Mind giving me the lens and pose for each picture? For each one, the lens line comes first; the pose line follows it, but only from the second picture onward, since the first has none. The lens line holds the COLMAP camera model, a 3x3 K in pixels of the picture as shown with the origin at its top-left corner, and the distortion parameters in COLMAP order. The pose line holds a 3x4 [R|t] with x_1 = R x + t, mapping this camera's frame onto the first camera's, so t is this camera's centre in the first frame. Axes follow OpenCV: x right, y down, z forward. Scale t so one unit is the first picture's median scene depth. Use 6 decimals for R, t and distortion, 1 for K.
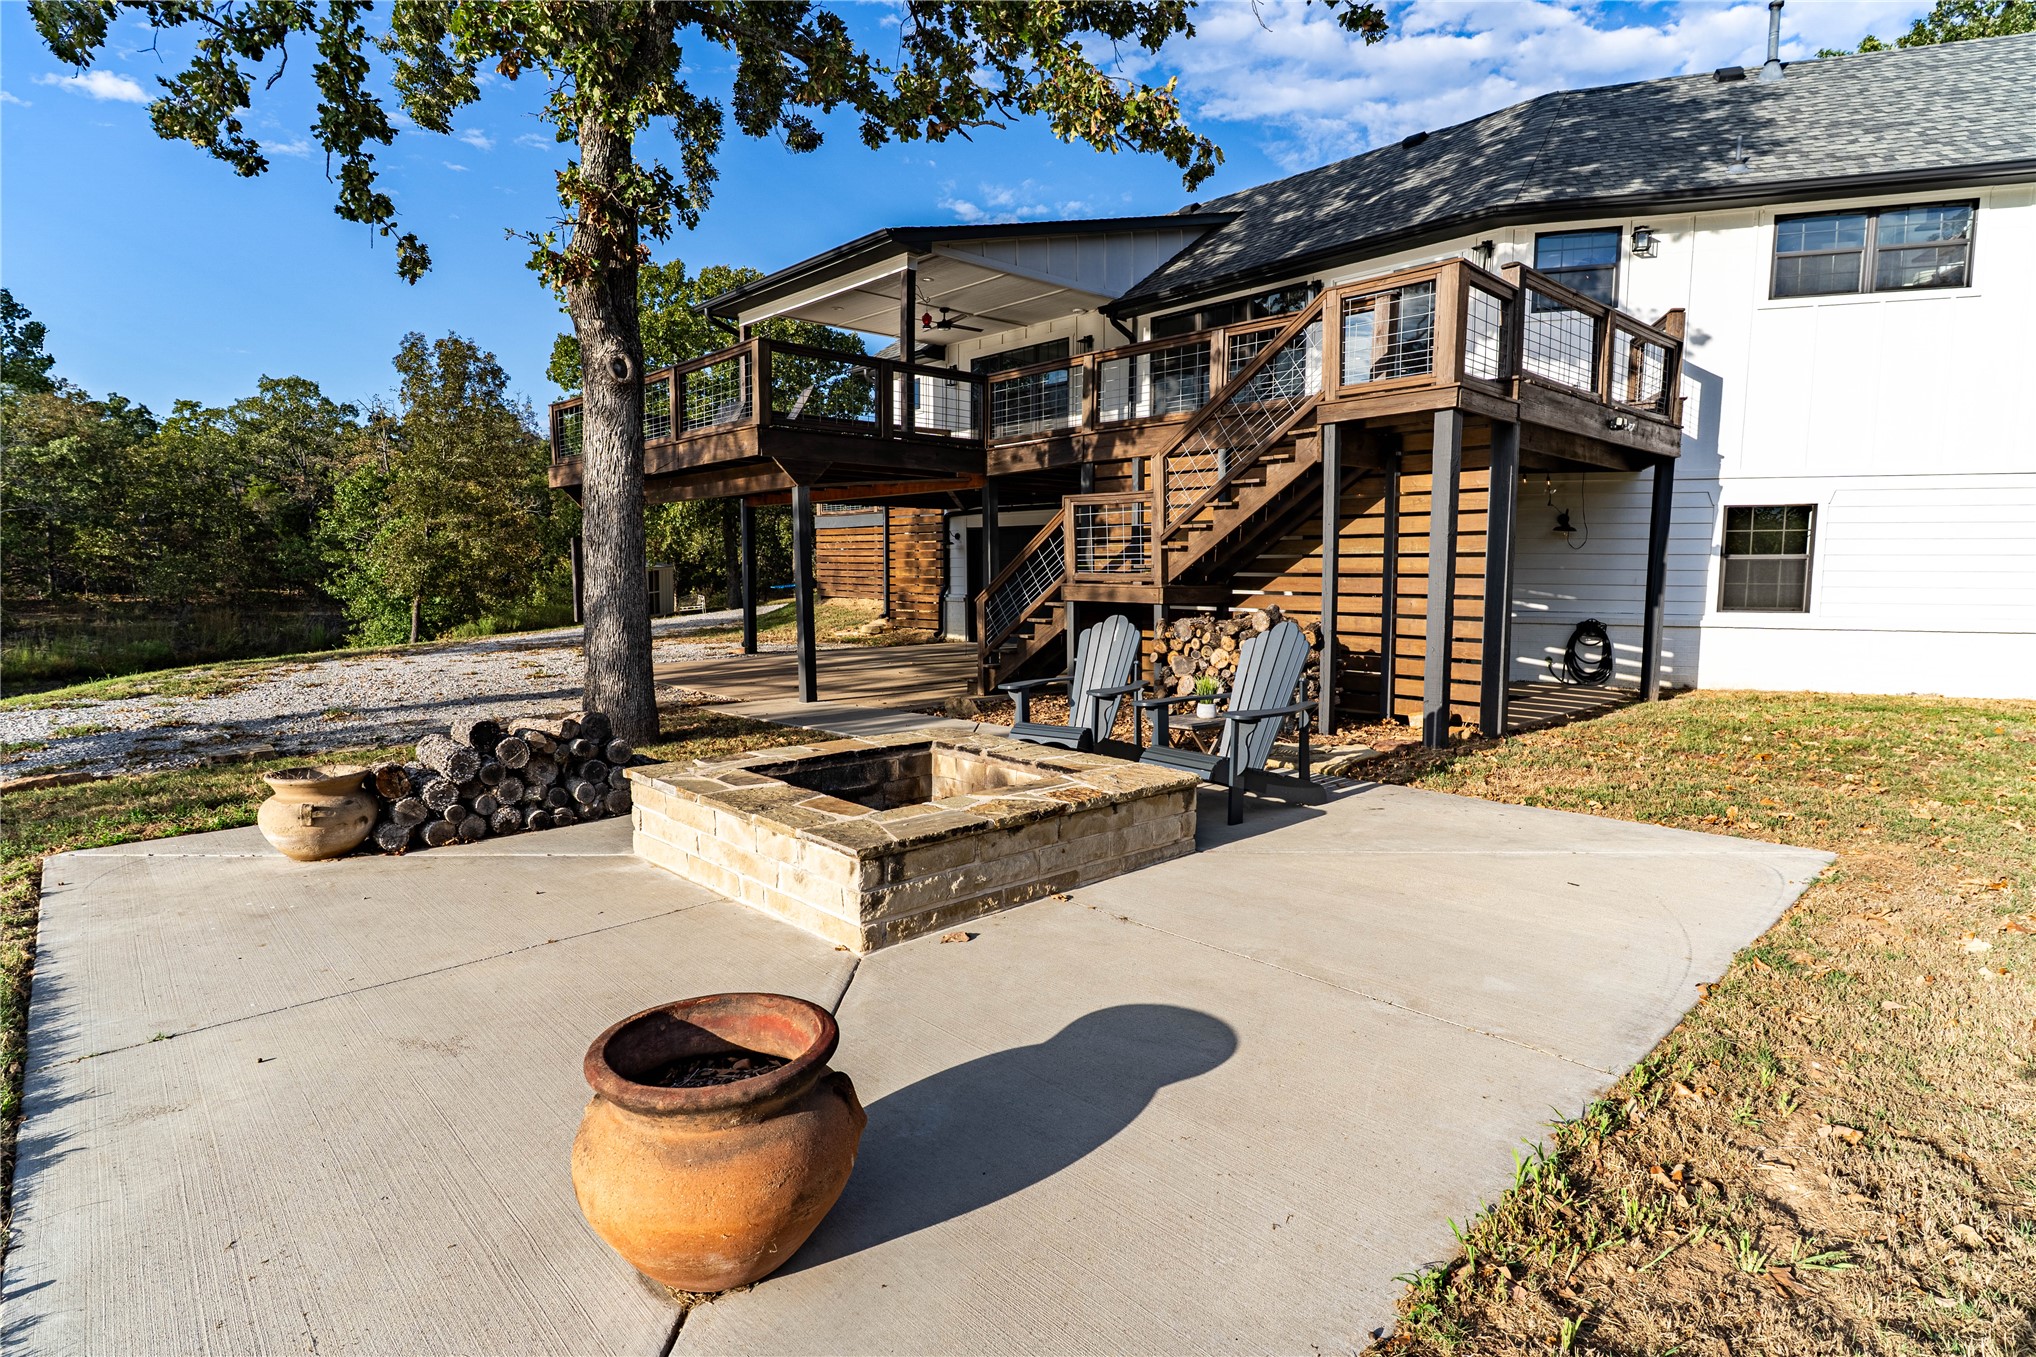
lens RADIAL K [[1037.0, 0, 1018.1], [0, 1037.0, 680.7], [0, 0, 1]] dist [-0.009739, 0.002415]
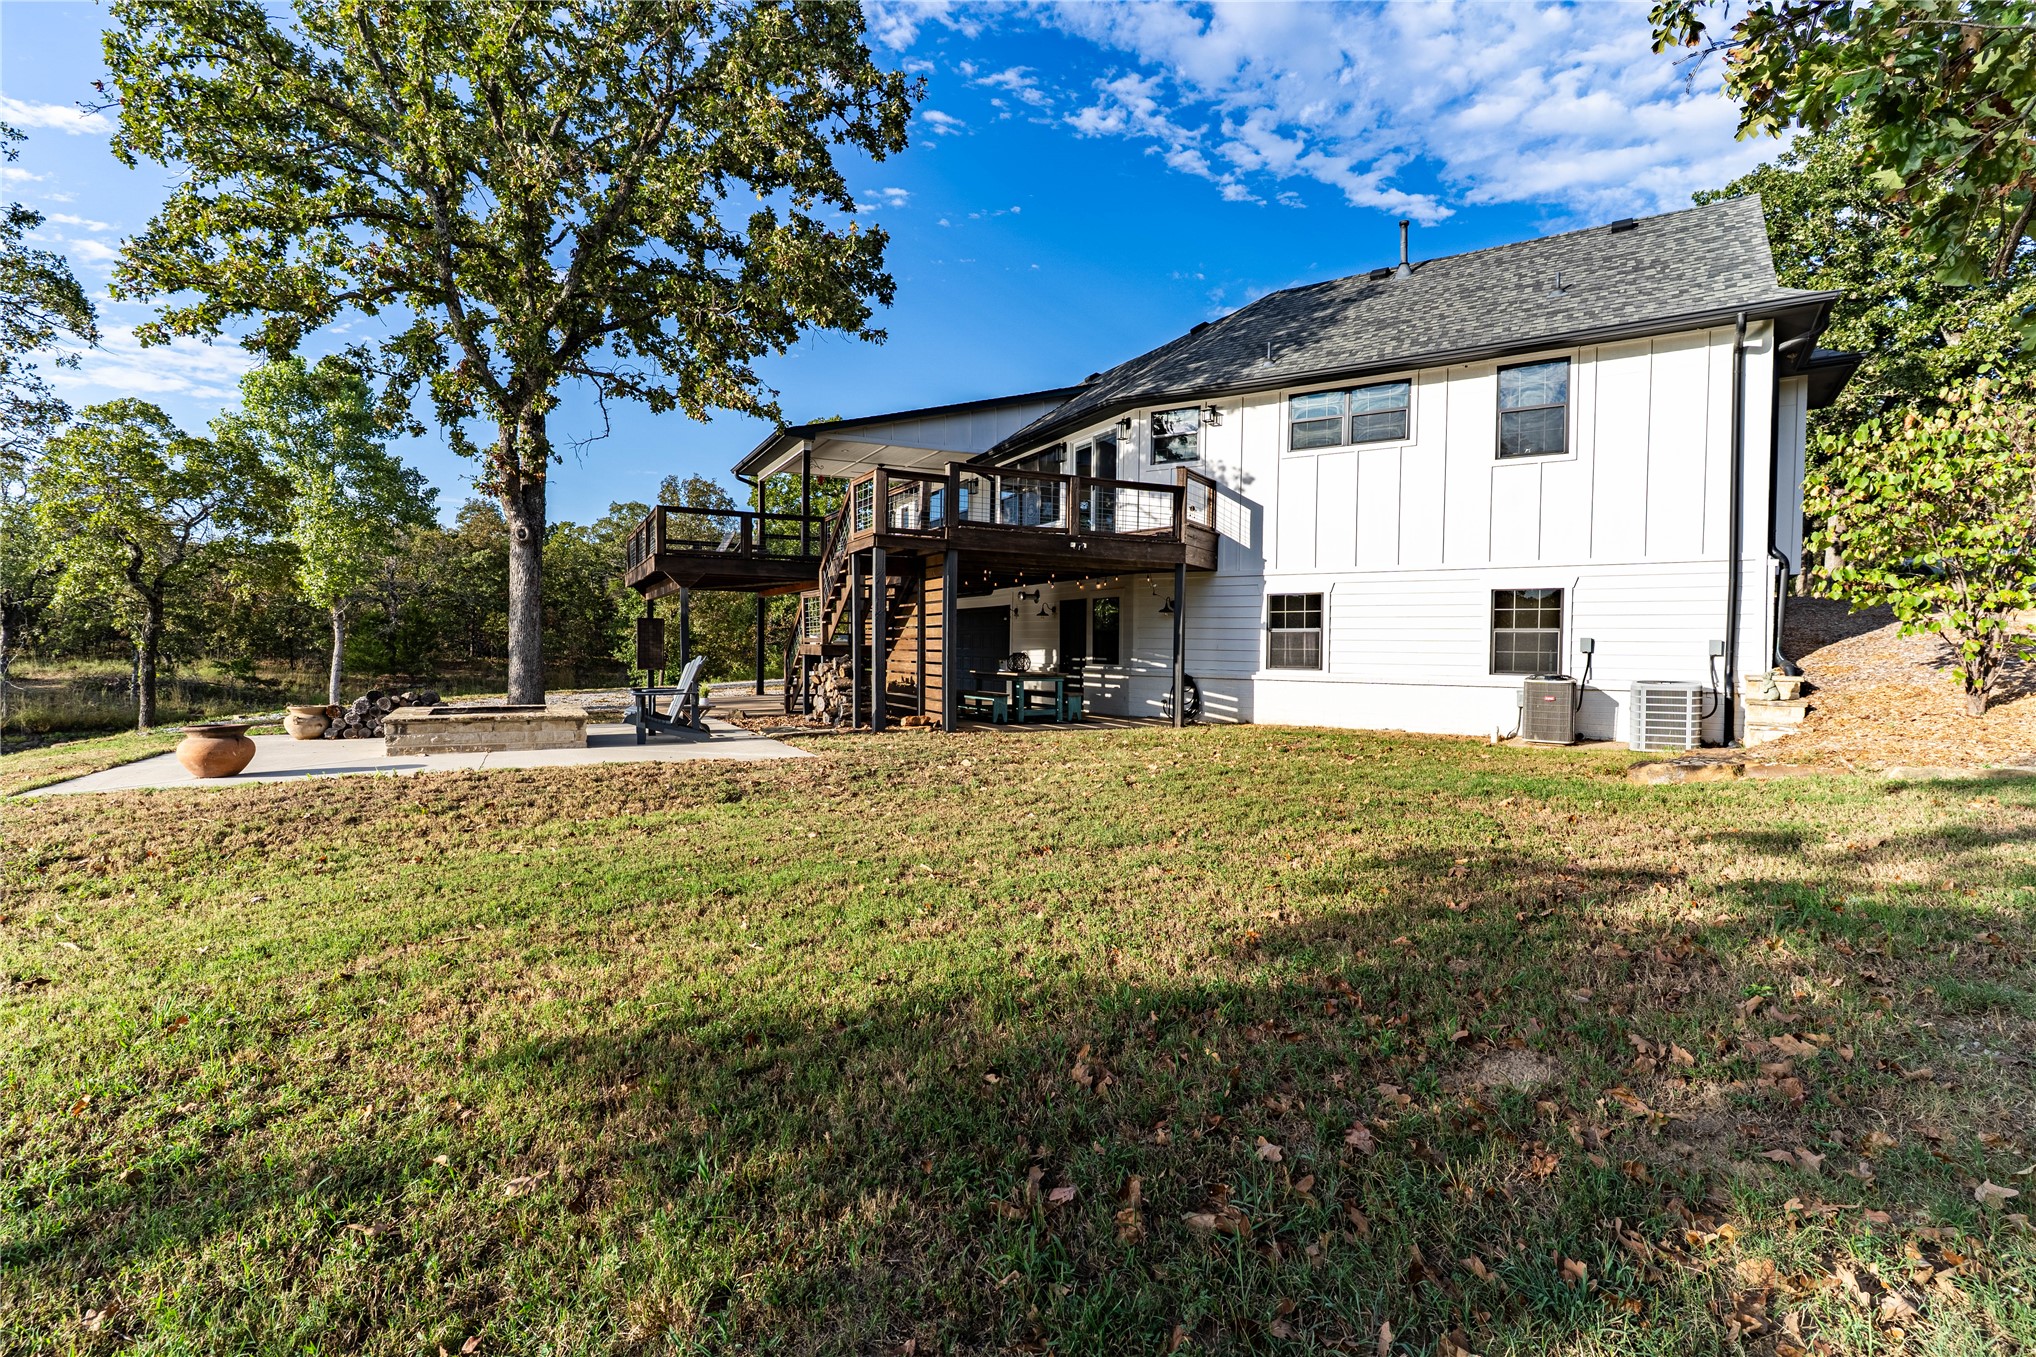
lens RADIAL K [[966.4, 0, 1018.5], [0, 966.4, 672.2], [0, 0, 1]] dist [-0.003111, -0.000964]
pose [[0.962630, 0.015299, -0.270388, 0.721055], [-0.037915, 0.996183, -0.078620, 0.054660], [0.268153, 0.085934, 0.959536, -0.360213]]
